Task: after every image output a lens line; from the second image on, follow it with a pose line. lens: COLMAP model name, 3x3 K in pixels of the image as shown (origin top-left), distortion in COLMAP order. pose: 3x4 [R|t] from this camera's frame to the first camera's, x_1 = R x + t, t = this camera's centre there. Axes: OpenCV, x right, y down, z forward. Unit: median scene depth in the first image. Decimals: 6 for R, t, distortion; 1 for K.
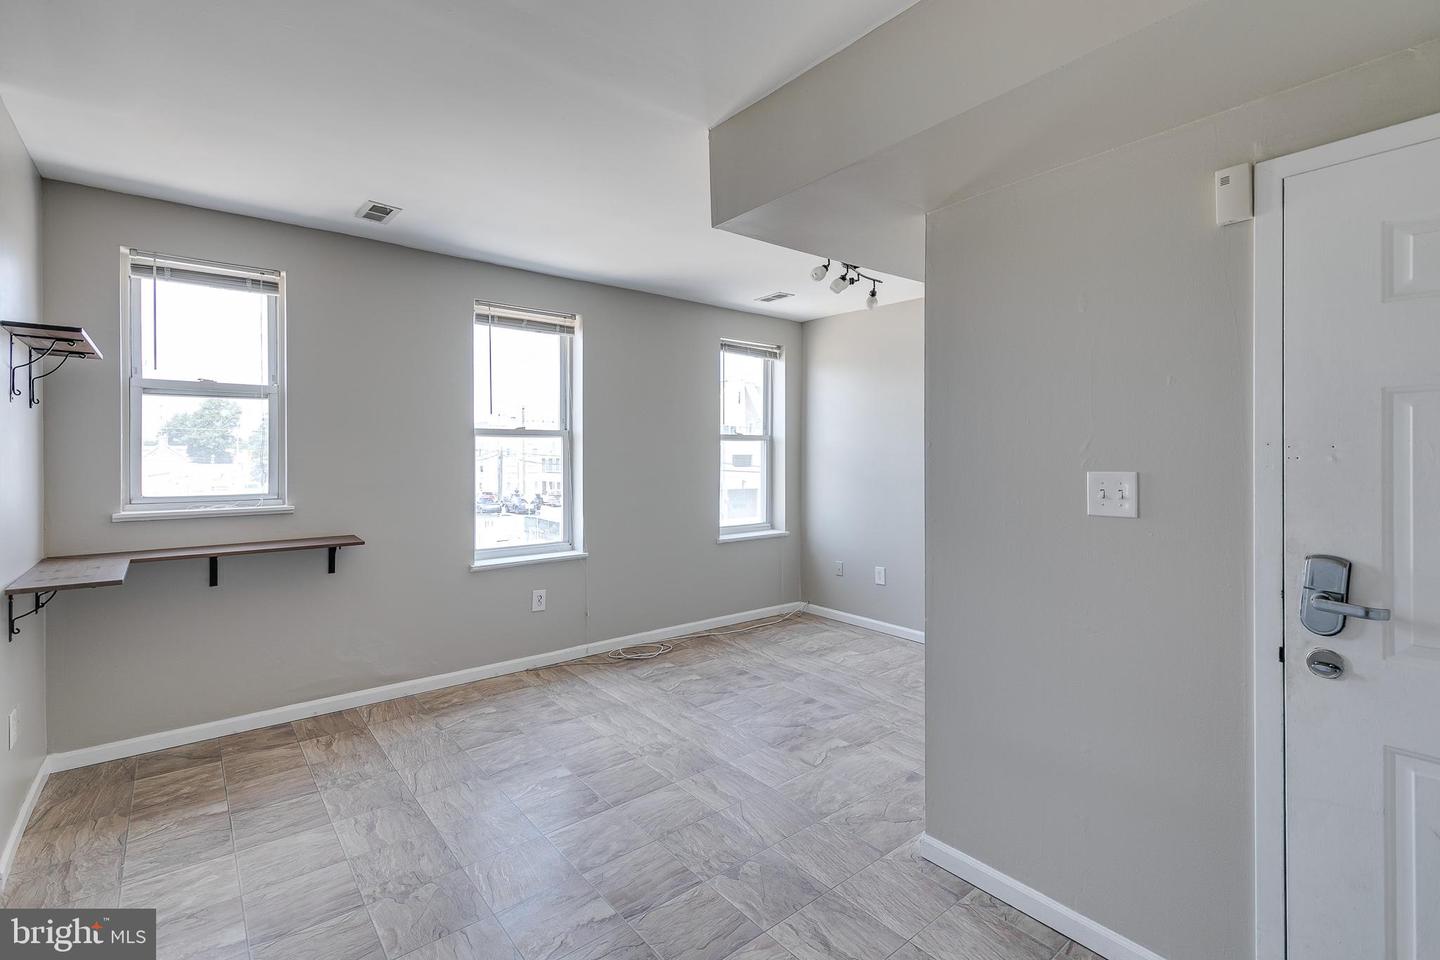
lens RADIAL K [[657.1, 0, 723.1], [0, 657.1, 459.3], [0, 0, 1]] dist [0.011393, -0.000843]
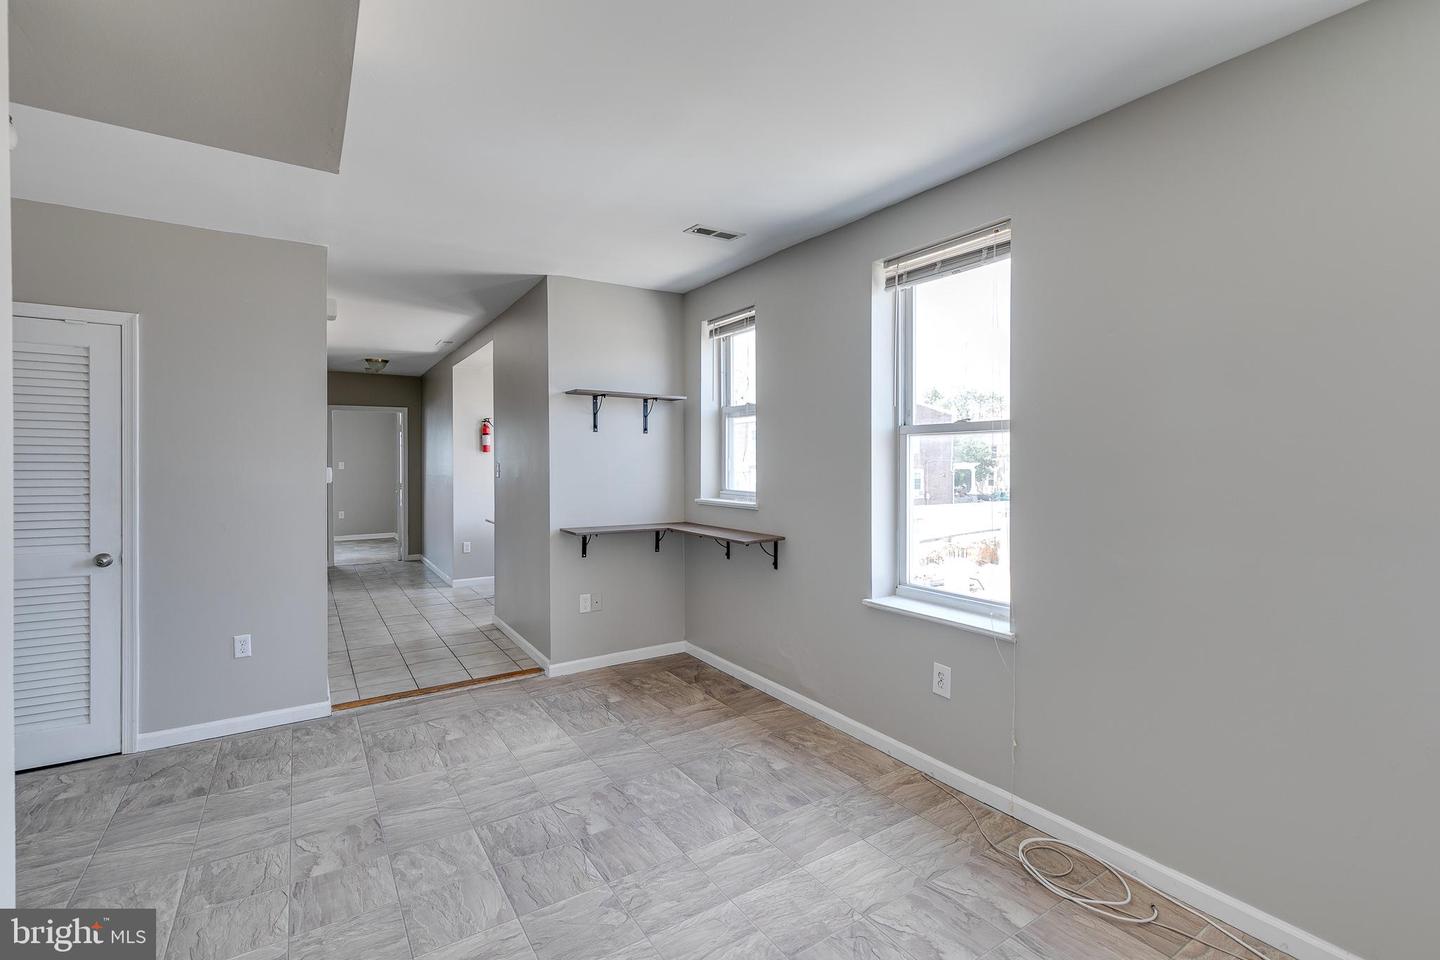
lens RADIAL K [[657.1, 0, 723.1], [0, 657.1, 459.3], [0, 0, 1]] dist [0.011393, -0.000843]
pose [[-0.116913, 0.000713, -0.993142, 0.534537], [-0.005698, 0.999983, 0.001388, -0.009217], [0.993126, 0.005821, -0.116907, 1.132899]]
